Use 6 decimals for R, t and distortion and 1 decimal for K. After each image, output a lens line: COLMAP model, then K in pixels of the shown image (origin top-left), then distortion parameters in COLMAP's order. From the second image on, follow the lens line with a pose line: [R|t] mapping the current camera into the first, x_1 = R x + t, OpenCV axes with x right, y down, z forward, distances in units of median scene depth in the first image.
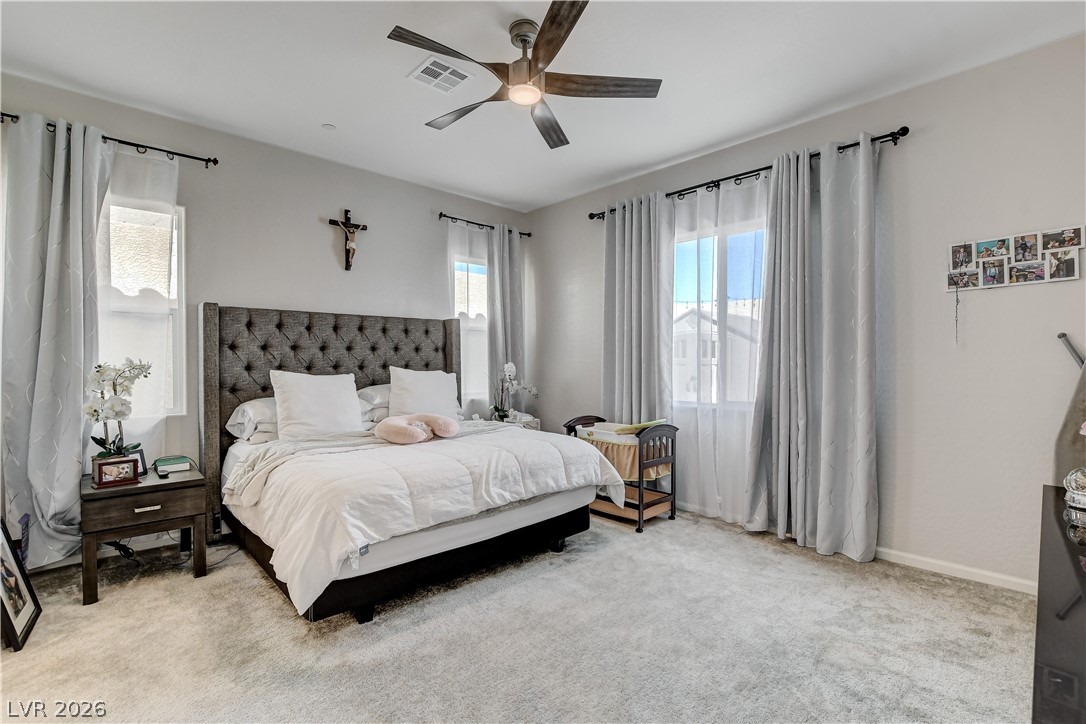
lens RADIAL K [[485.0, 0, 543.0], [0, 485.0, 362.0], [0, 0, 1]] dist [-0.014266, 0.000315]
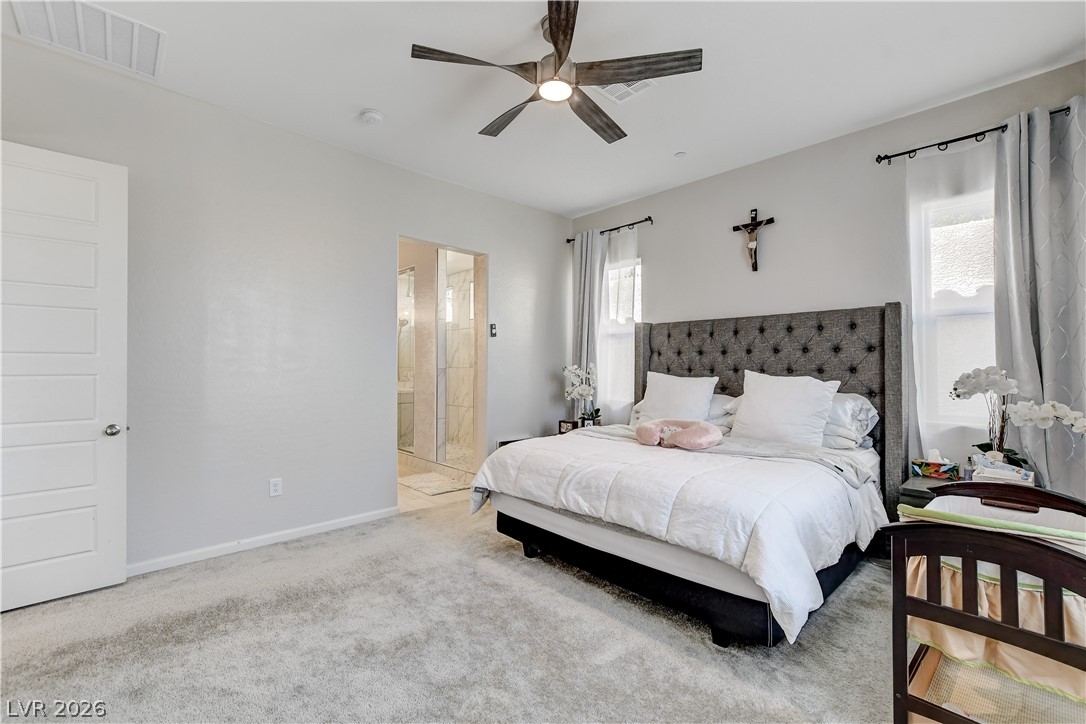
lens RADIAL K [[463.4, 0, 545.0], [0, 463.4, 359.5], [0, 0, 1]] dist [0.000577, 0.000093]
pose [[0.025462, -0.011801, -0.999606, 0.554522], [-0.001068, 0.999929, -0.011832, -0.000302], [0.999675, 0.001369, 0.025447, 0.596671]]
